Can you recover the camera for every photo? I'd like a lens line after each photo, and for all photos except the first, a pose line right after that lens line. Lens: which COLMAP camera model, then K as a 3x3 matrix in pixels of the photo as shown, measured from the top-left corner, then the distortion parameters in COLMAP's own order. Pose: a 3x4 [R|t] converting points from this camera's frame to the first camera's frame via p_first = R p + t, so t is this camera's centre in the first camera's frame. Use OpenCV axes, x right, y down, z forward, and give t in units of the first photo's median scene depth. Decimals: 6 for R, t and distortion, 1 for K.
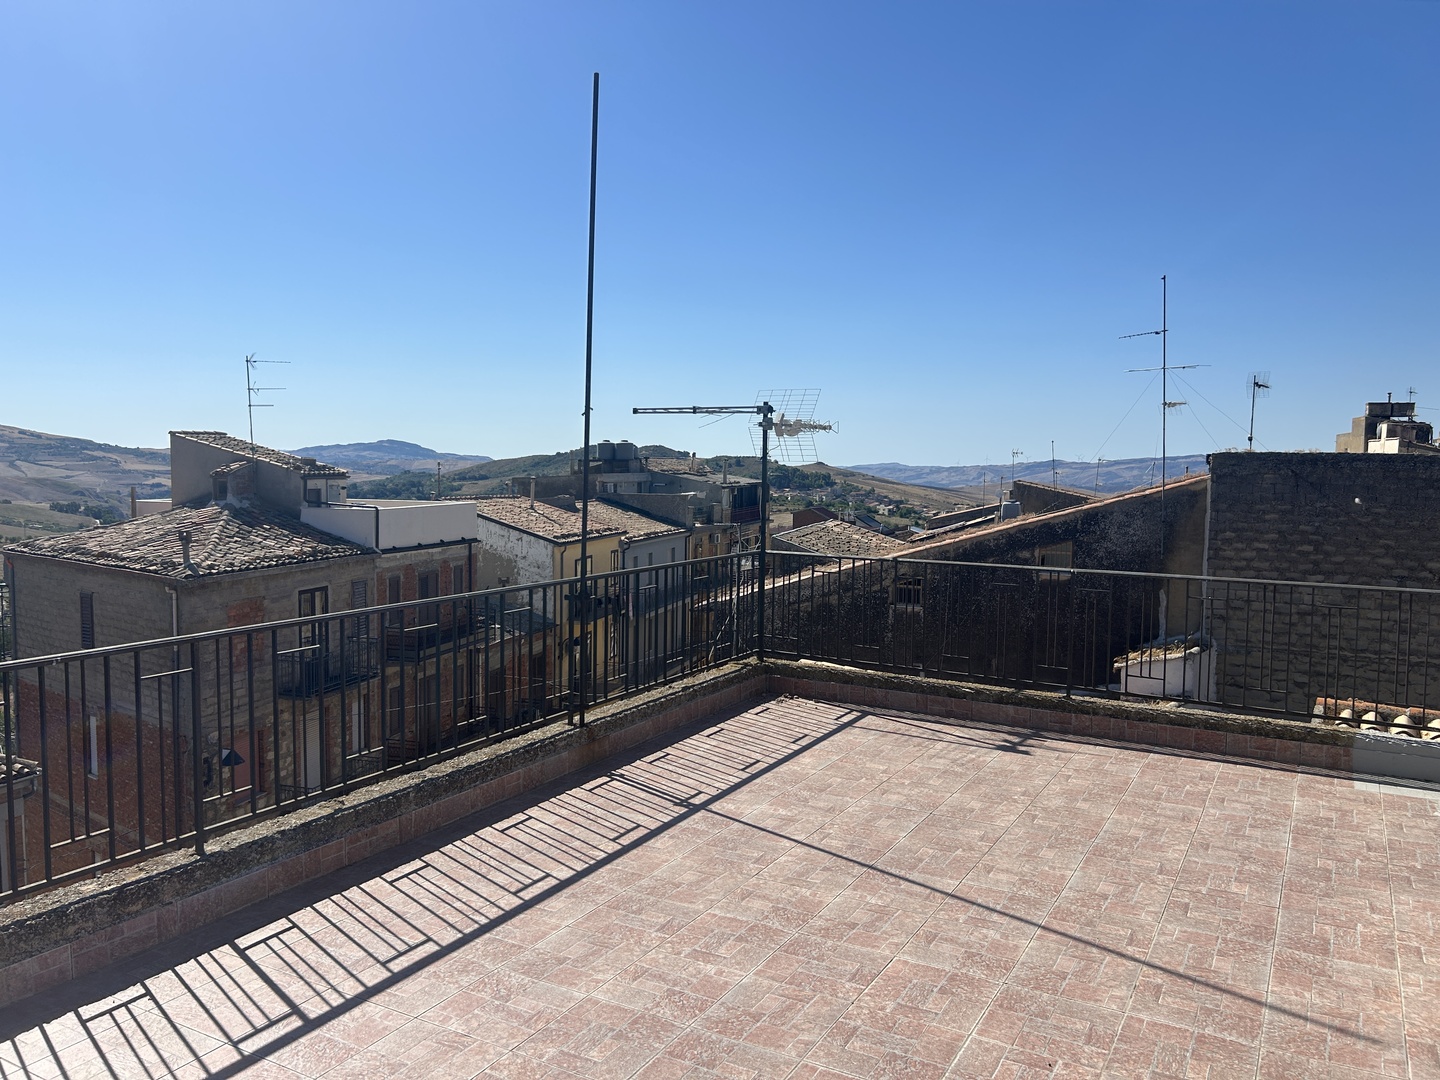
lens RADIAL K [[1084.8, 0, 720.0], [0, 1084.8, 540.0], [0, 0, 1]] dist [0.059973, -0.068100]
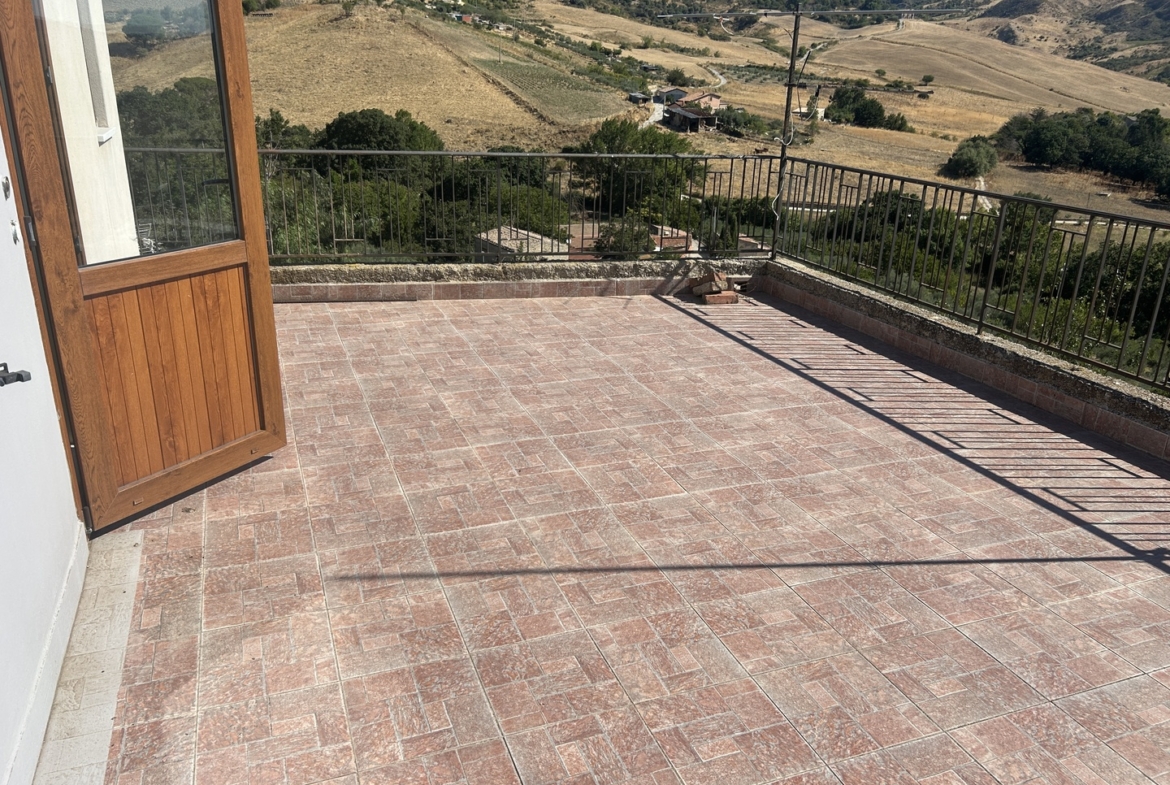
lens RADIAL K [[885.1, 0, 589.5], [0, 885.1, 389.2], [0, 0, 1]] dist [0.056426, -0.061991]
pose [[-0.638202, 0.240858, -0.731222, 0.121793], [-0.086938, 0.921178, 0.379306, -0.012119], [0.764944, 0.305645, -0.566958, 0.189494]]
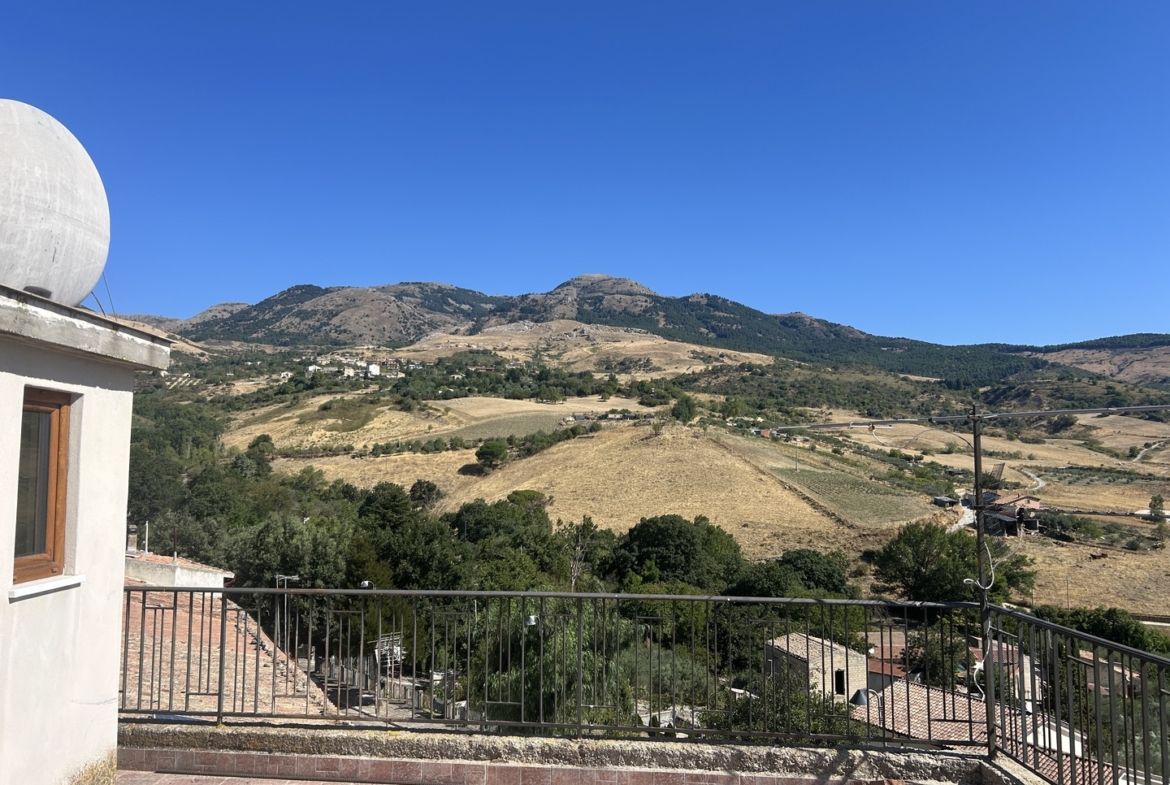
lens RADIAL K [[878.5, 0, 585.0], [0, 878.5, 392.5], [0, 0, 1]] dist [0.060360, -0.072708]
pose [[-0.856523, -0.051841, -0.513498, 0.050088], [-0.043529, 0.998654, -0.028215, -0.015340], [0.514270, -0.001815, -0.857627, 0.178996]]
